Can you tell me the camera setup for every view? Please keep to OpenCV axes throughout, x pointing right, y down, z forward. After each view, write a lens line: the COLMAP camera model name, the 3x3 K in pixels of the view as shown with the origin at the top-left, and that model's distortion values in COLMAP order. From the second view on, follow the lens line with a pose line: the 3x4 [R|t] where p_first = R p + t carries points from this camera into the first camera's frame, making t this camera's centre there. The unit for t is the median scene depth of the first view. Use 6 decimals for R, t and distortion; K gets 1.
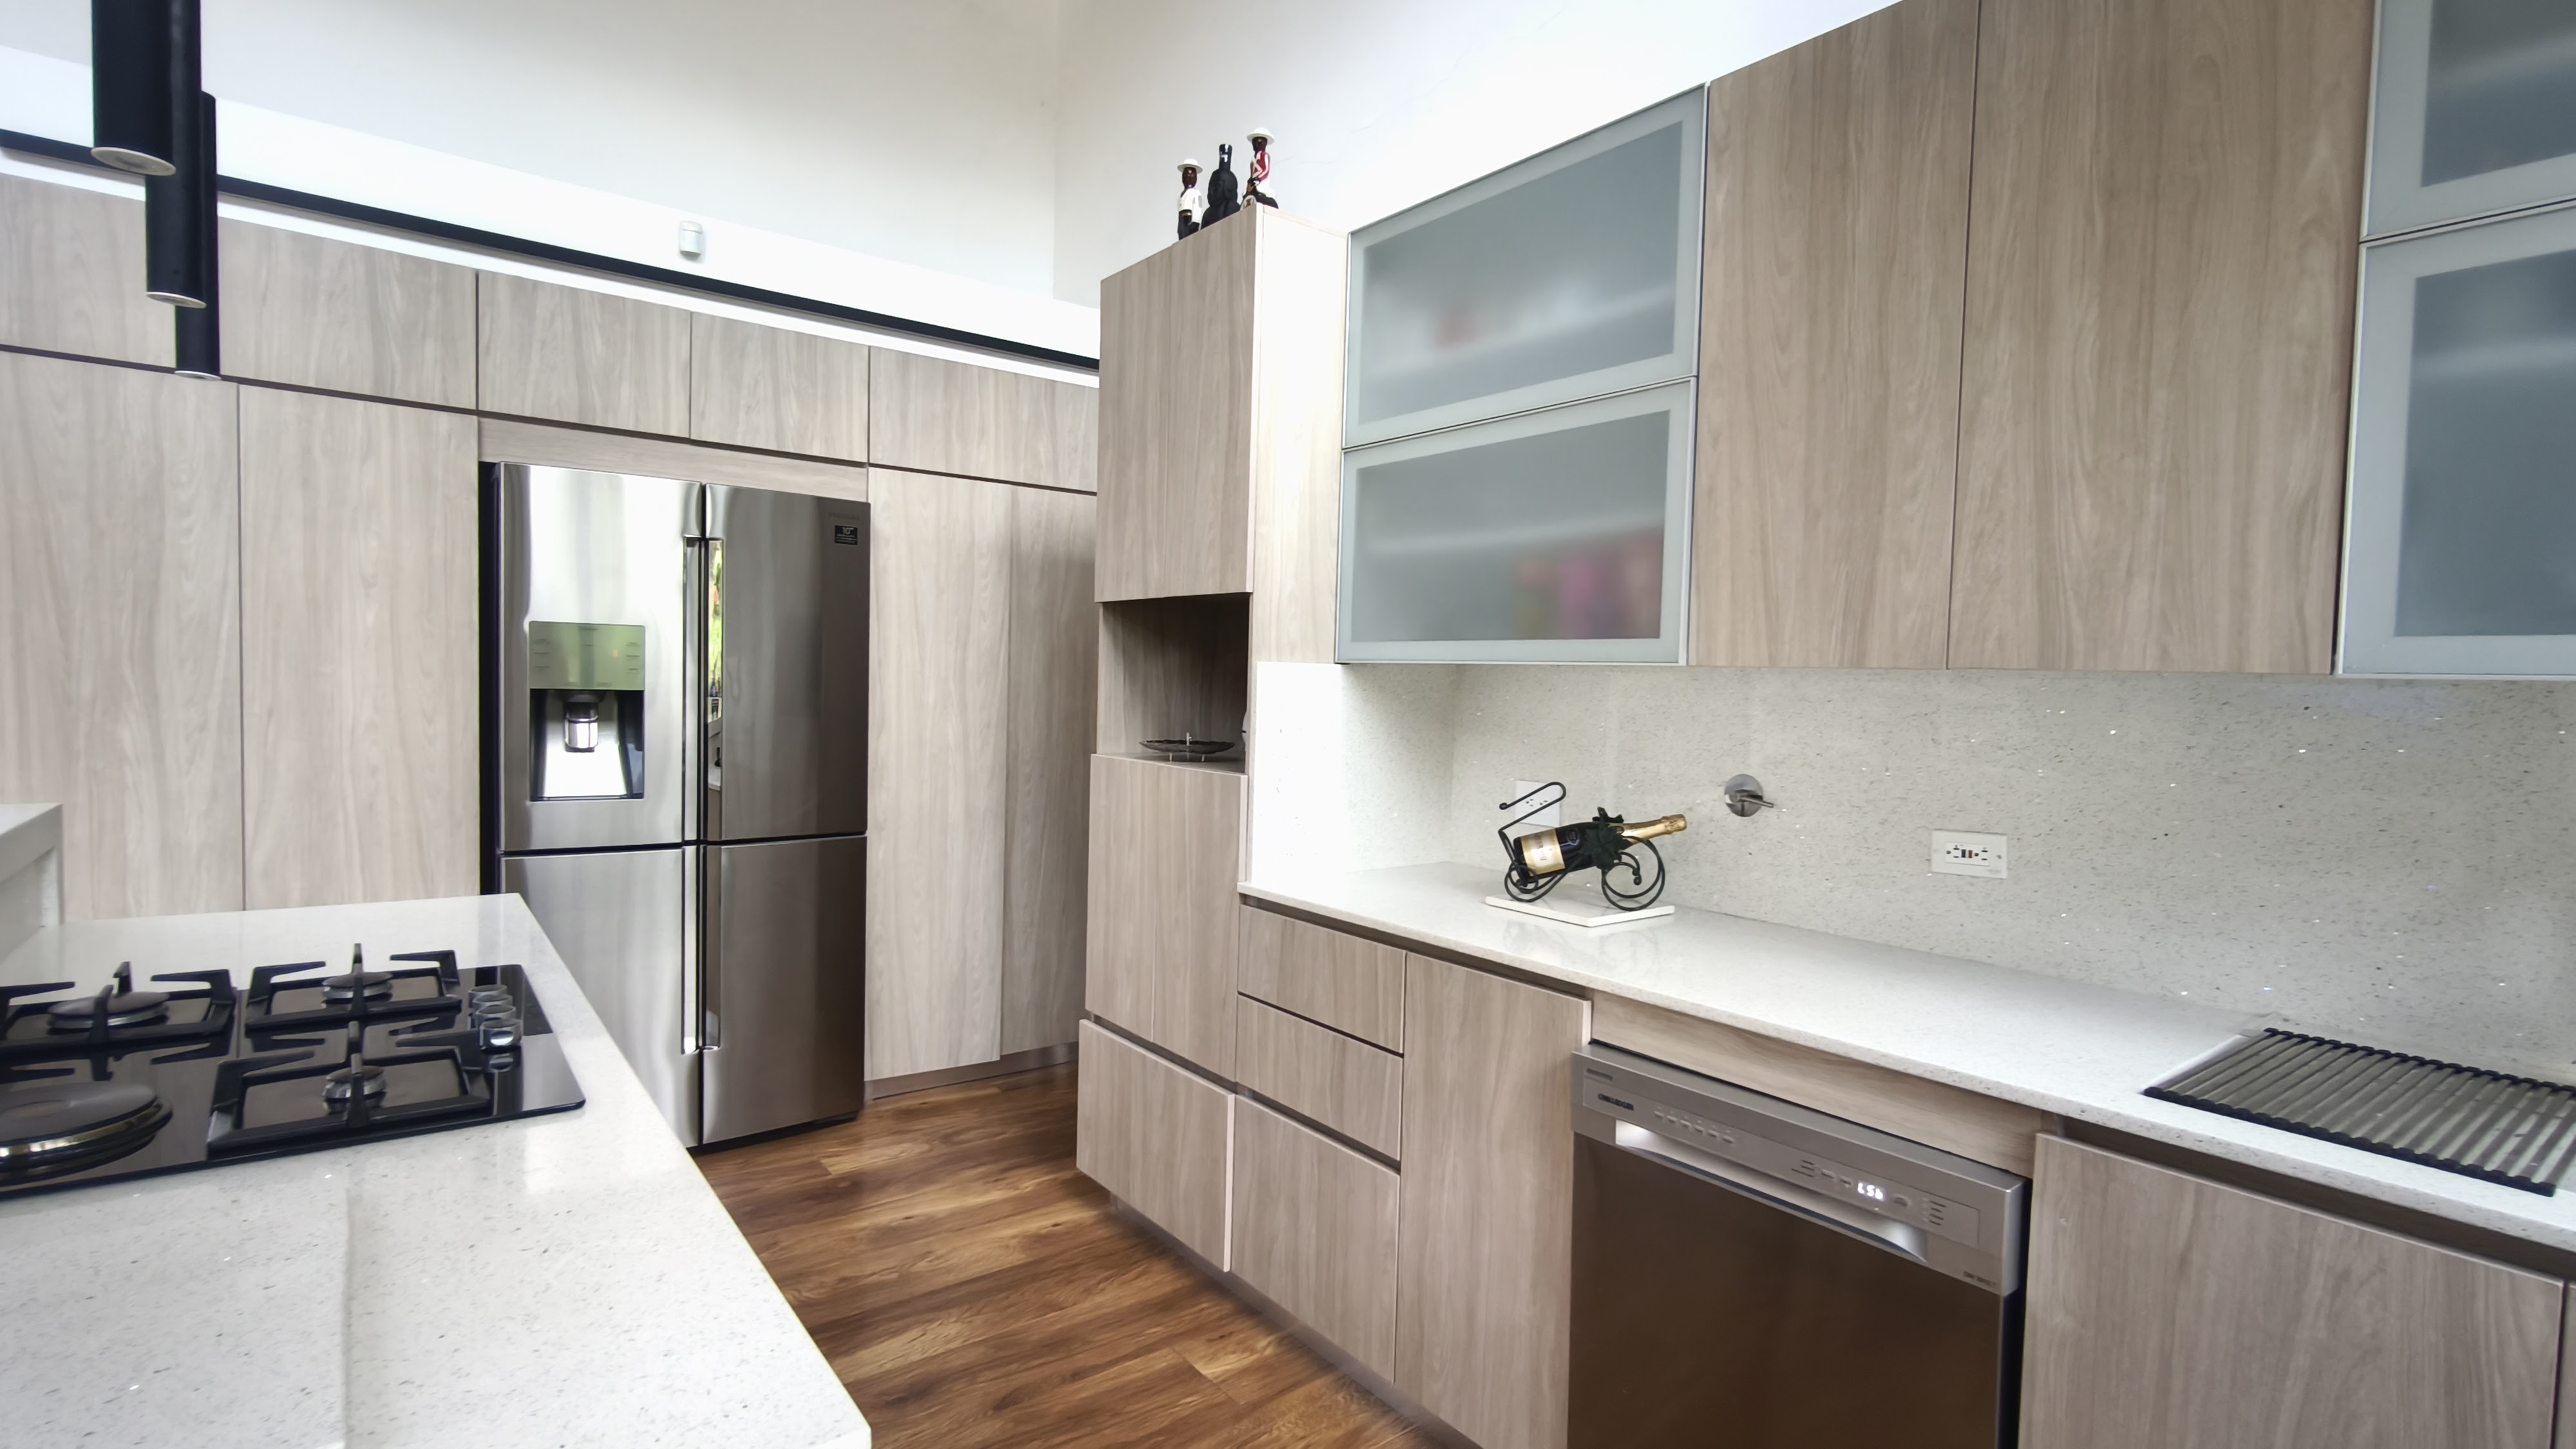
lens RADIAL K [[1193.3, 0, 1302.3], [0, 1193.3, 738.6], [0, 0, 1]] dist [0.003147, -0.001881]
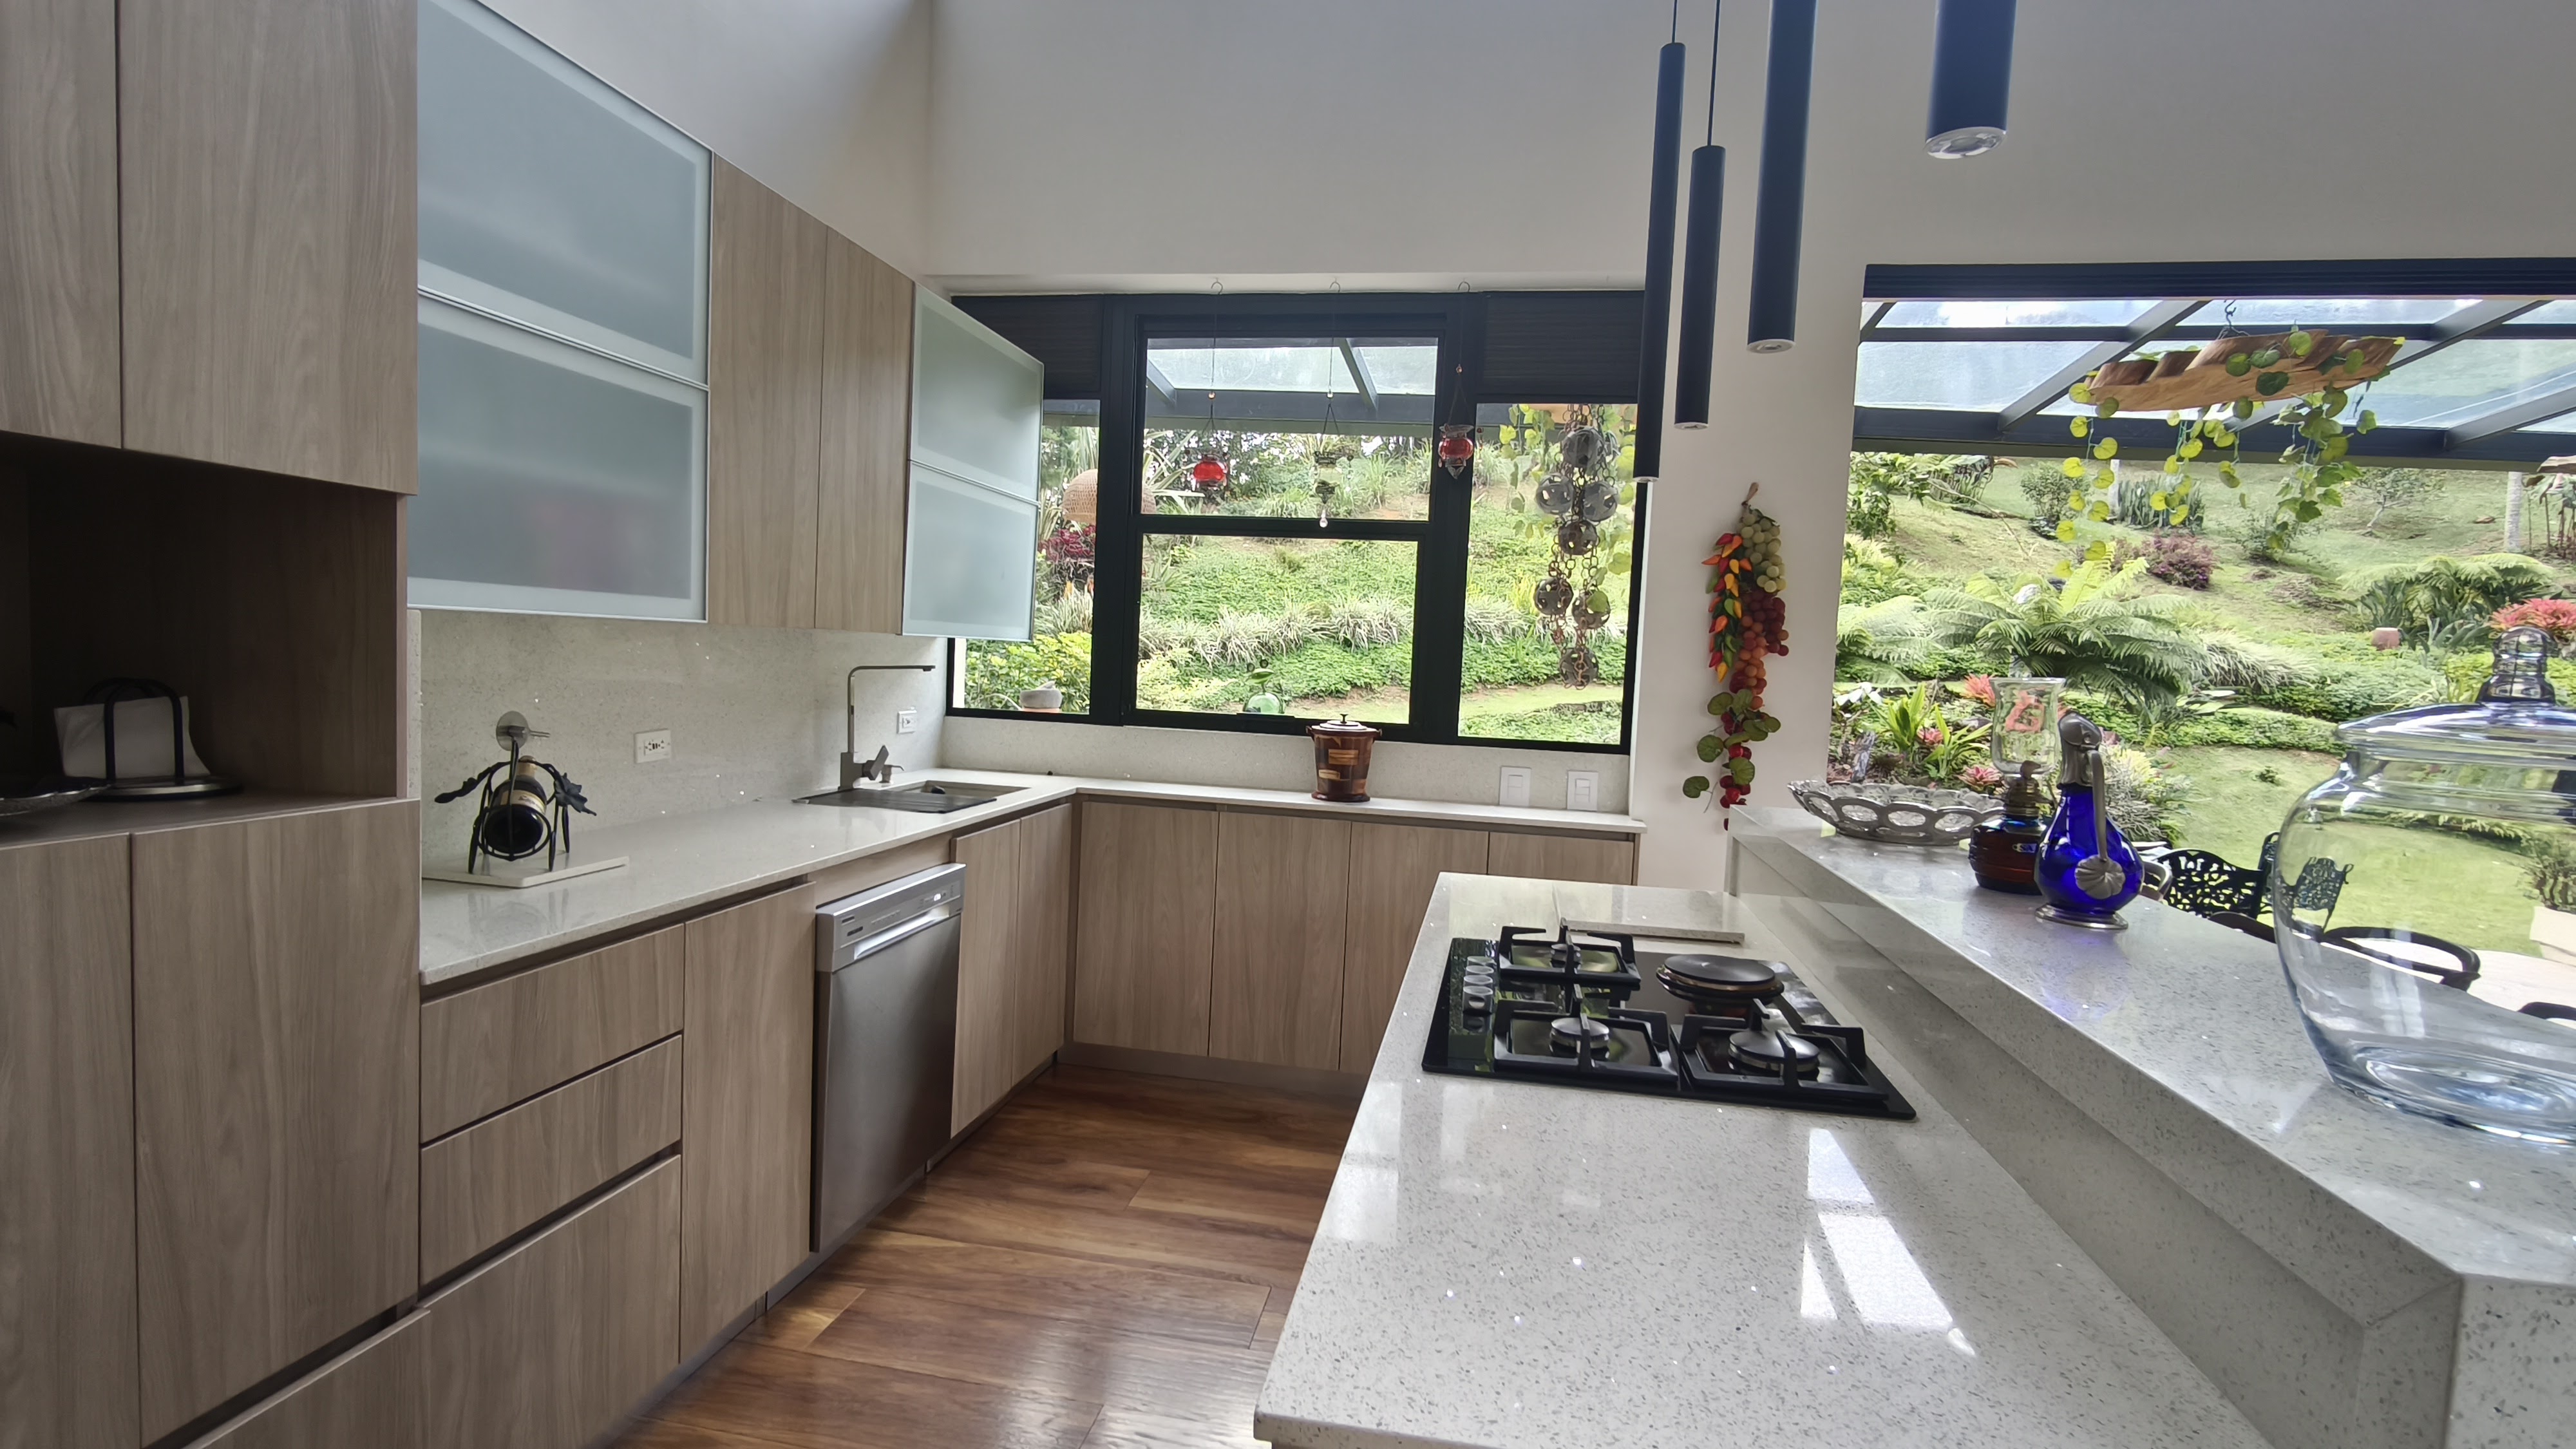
lens RADIAL K [[1193.3, 0, 1292.4], [0, 1193.3, 718.3], [0, 0, 1]] dist [0.003147, -0.001881]
pose [[-0.655957, -0.101066, 0.748002, -0.748450], [-0.031481, 0.993796, 0.106670, -0.083438], [-0.754142, 0.046423, -0.655069, 0.997310]]
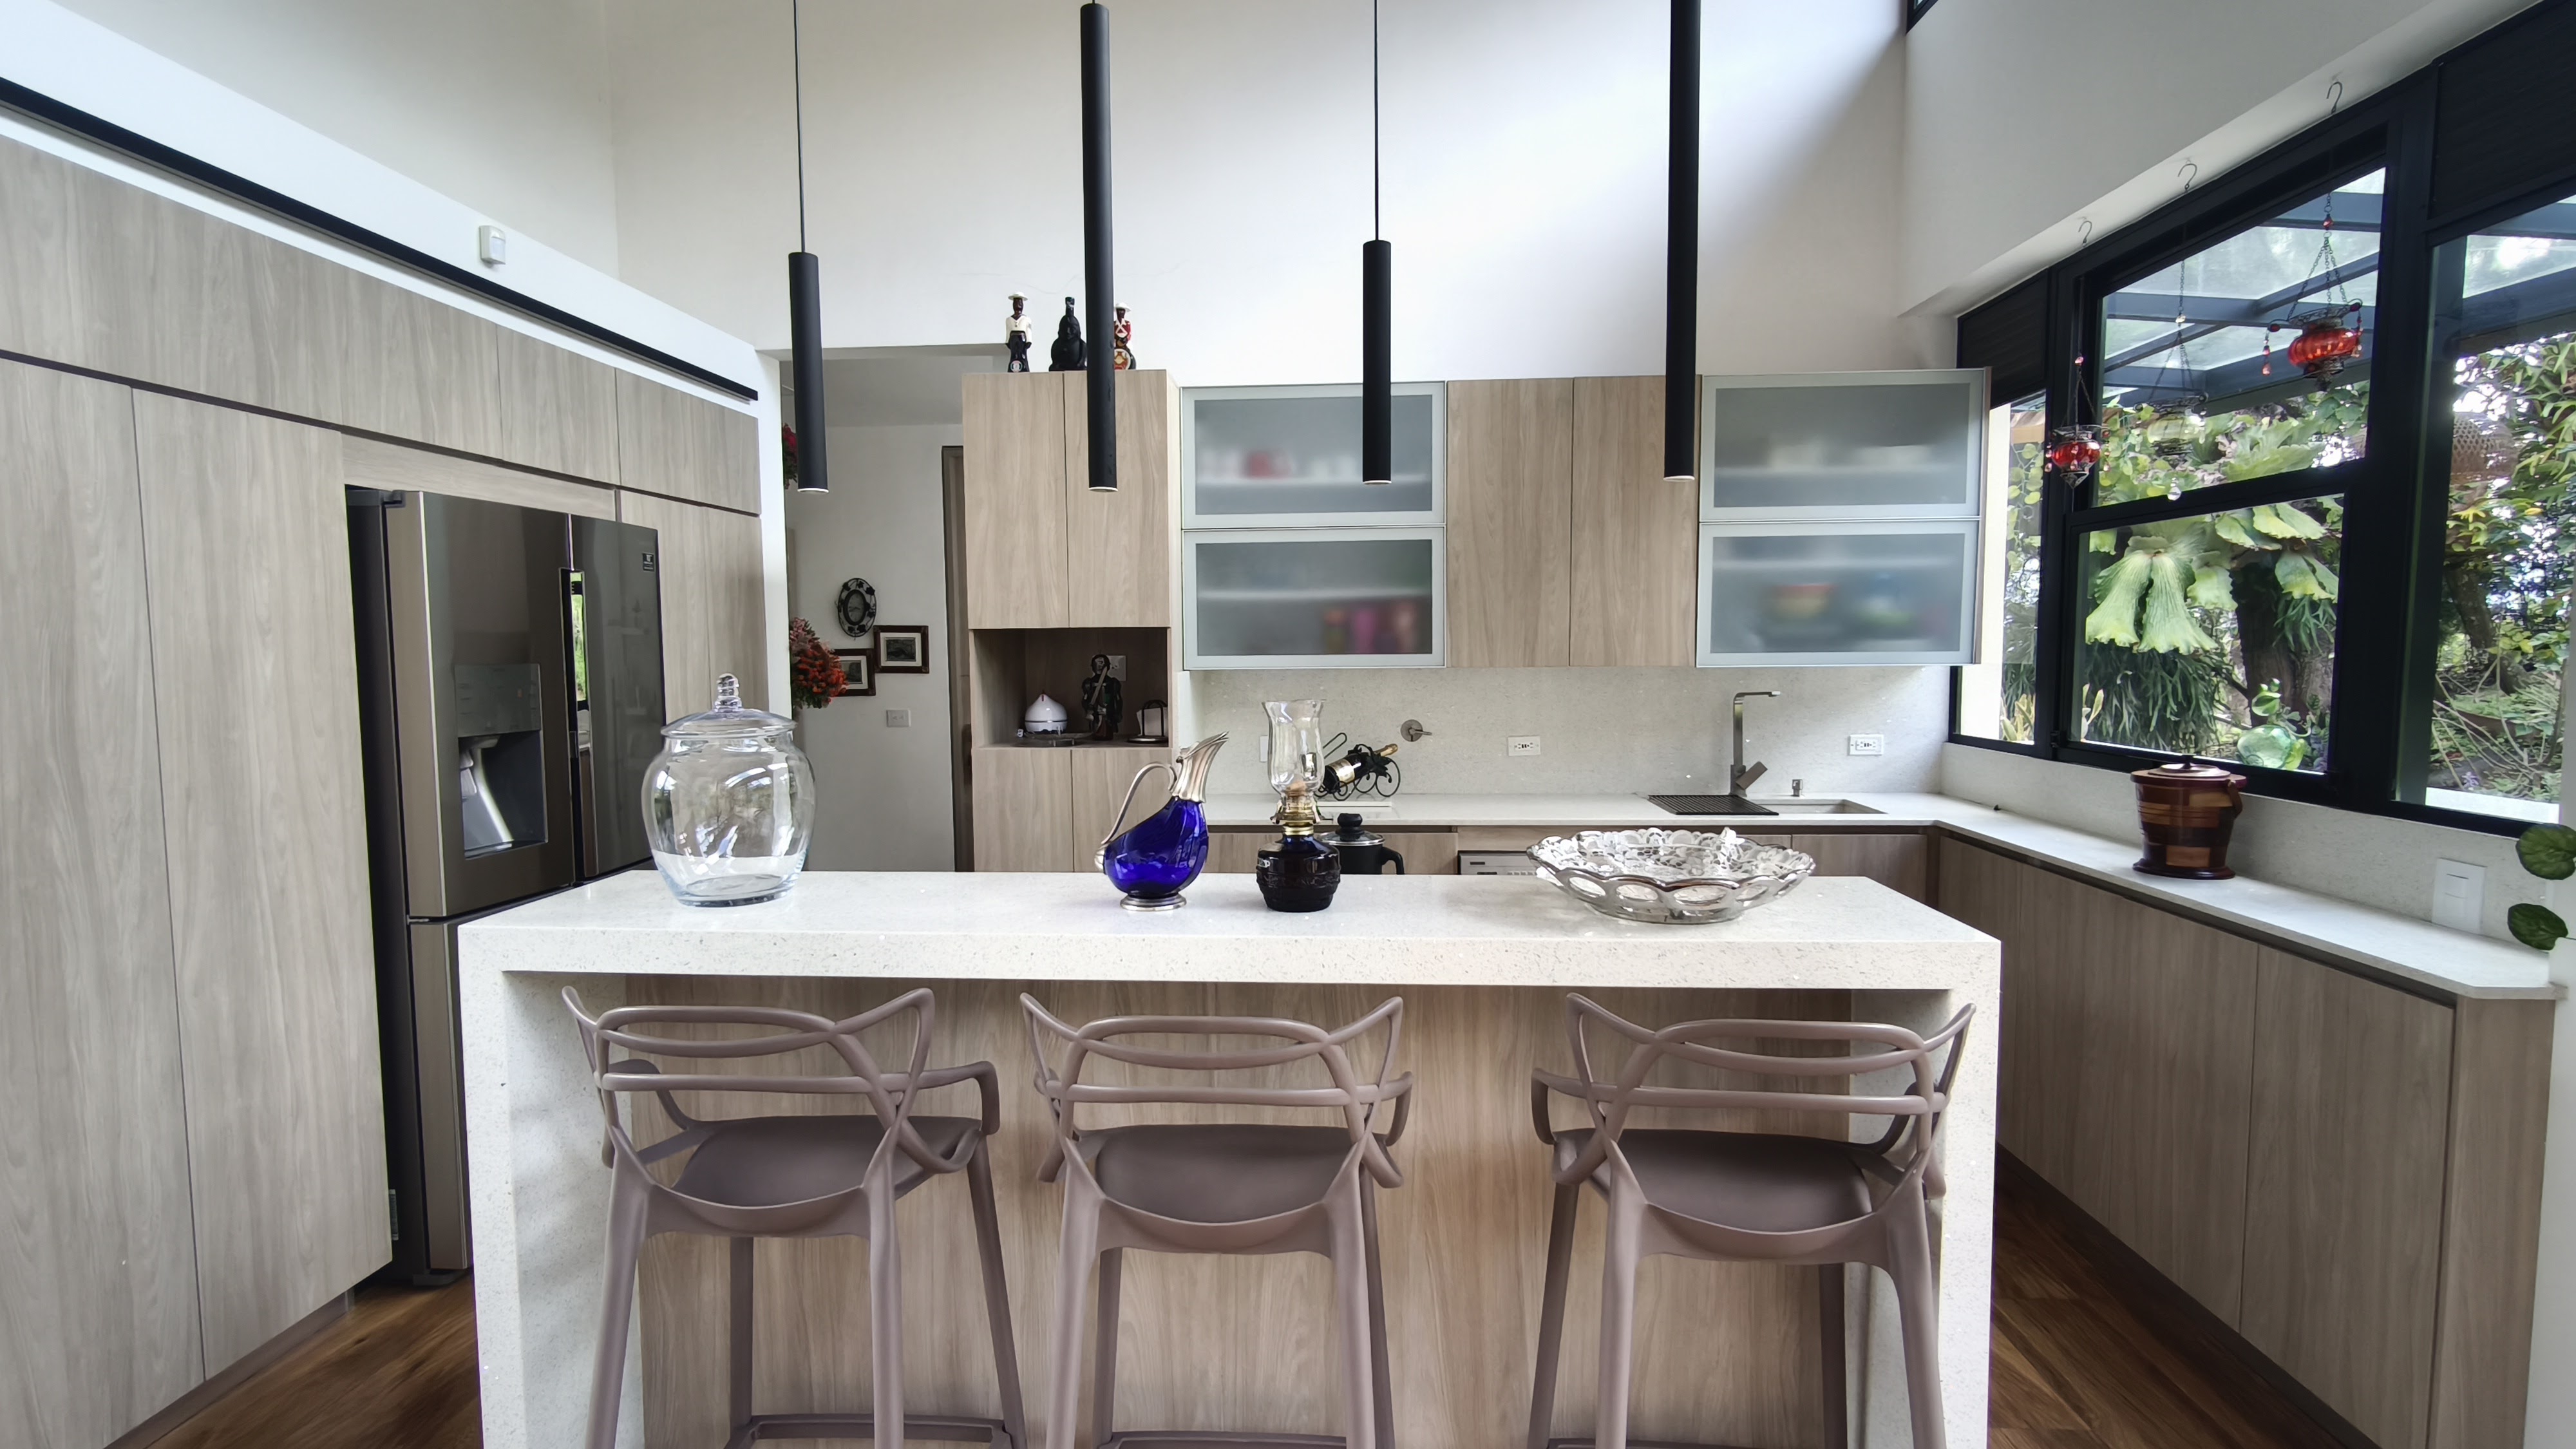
lens RADIAL K [[1193.3, 0, 1277.7], [0, 1193.3, 733.2], [0, 0, 1]] dist [0.003147, -0.001881]
pose [[0.663707, -0.089868, 0.742574, -1.021043], [0.064129, 0.995938, 0.063213, -0.070332], [-0.745238, 0.005665, 0.666774, -0.102336]]
